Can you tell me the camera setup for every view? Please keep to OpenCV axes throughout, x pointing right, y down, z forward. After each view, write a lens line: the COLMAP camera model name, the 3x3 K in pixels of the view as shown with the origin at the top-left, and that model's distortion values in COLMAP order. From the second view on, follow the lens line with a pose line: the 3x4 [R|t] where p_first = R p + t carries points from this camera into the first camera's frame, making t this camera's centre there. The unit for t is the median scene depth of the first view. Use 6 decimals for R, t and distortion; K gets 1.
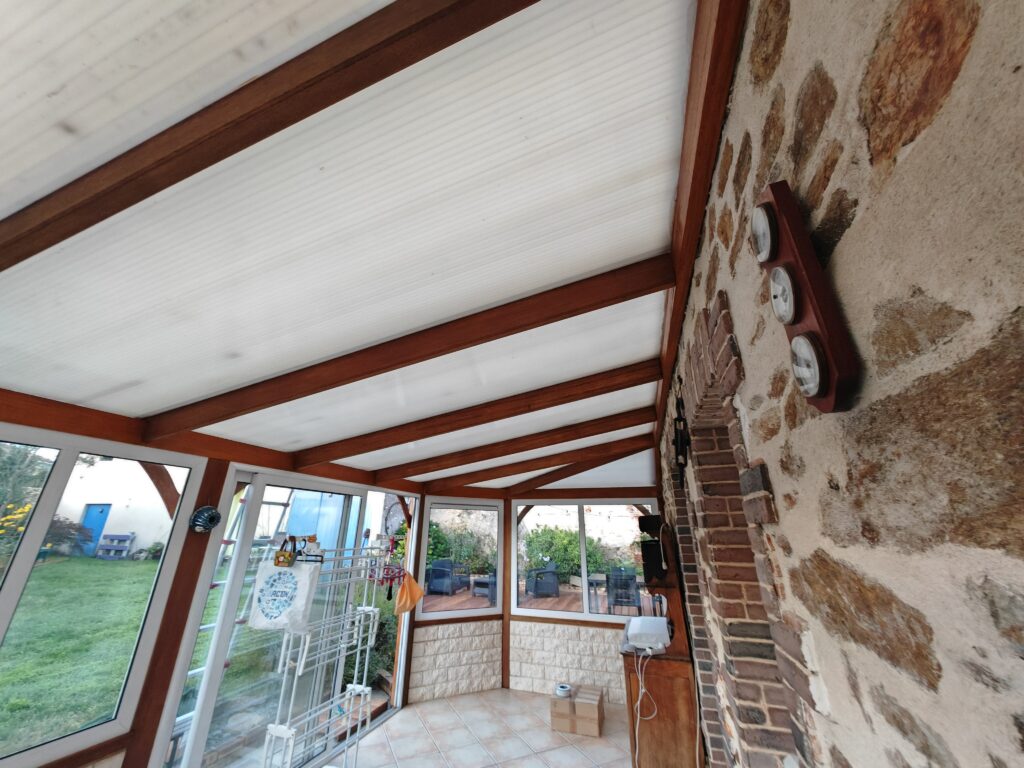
lens RADIAL K [[381.9, 0, 513.4], [0, 381.9, 384.6], [0, 0, 1]] dist [0.001712, 0.000208]
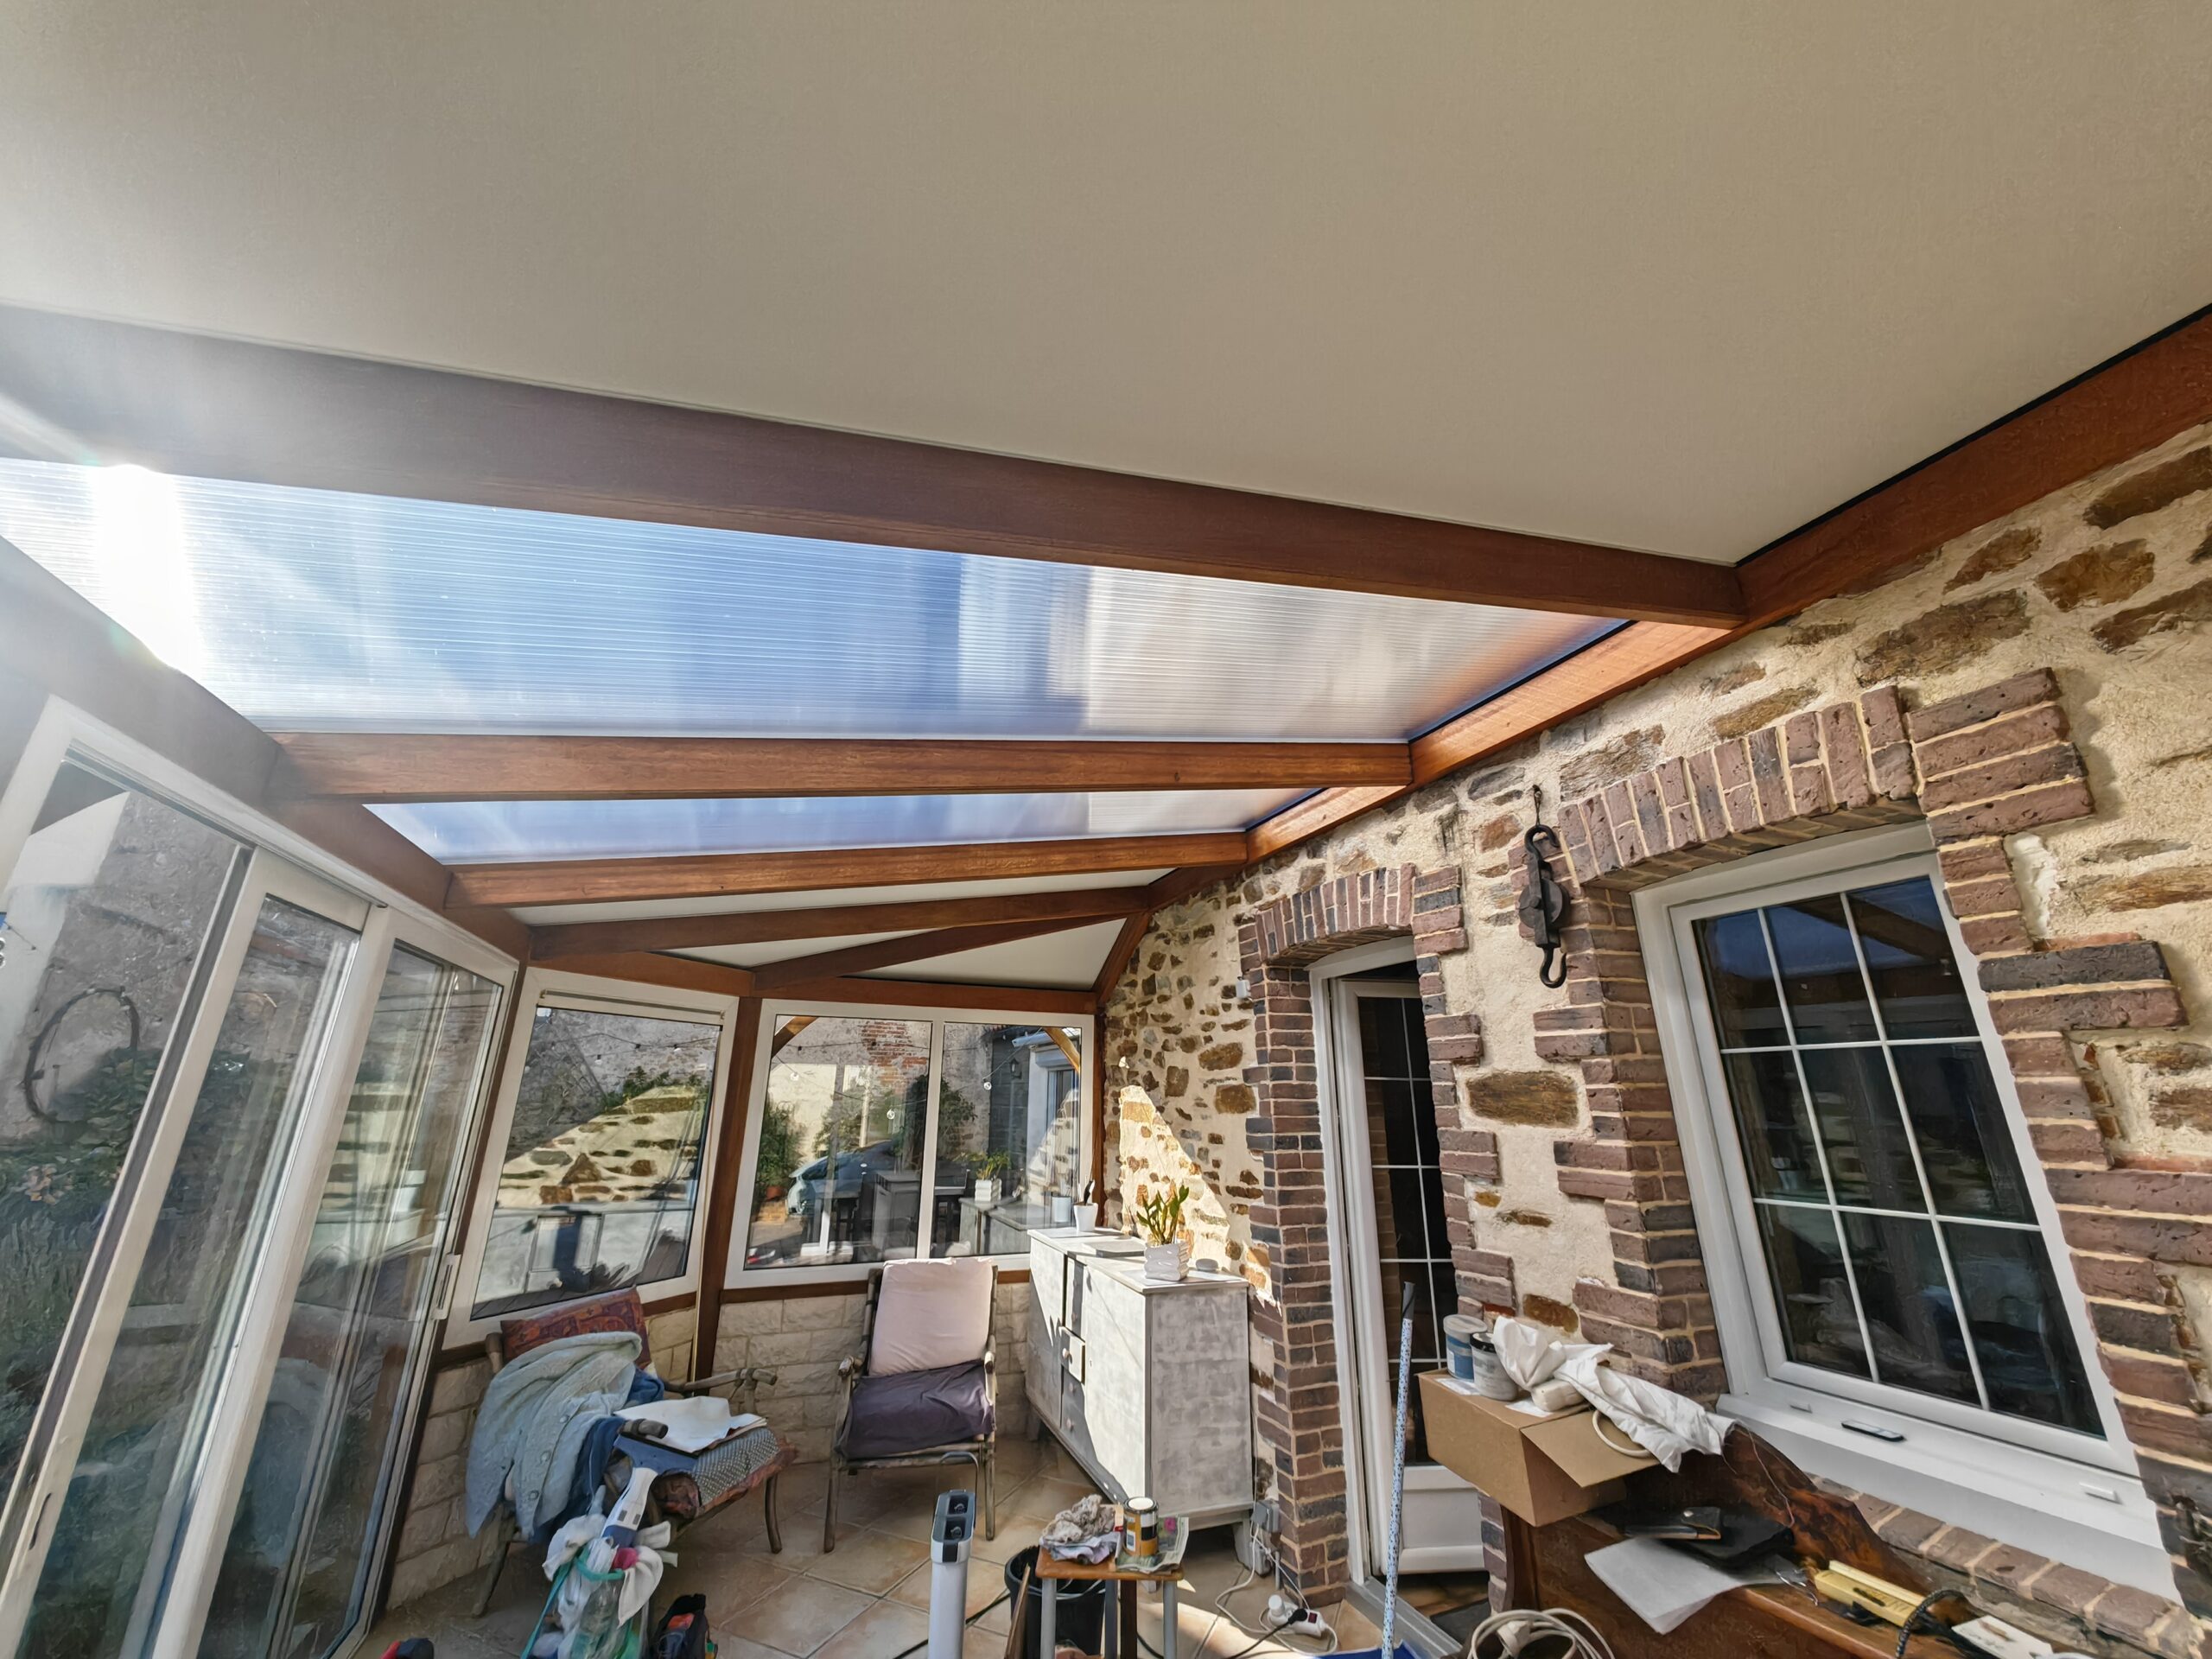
lens RADIAL K [[824.9, 0, 1106.2], [0, 824.9, 829.3], [0, 0, 1]] dist [0.001712, 0.000208]
pose [[0.775428, 0.194037, 0.600884, -0.901080], [-0.227166, 0.973624, -0.021250, 0.245653], [-0.589158, -0.120023, 0.799054, 0.499987]]
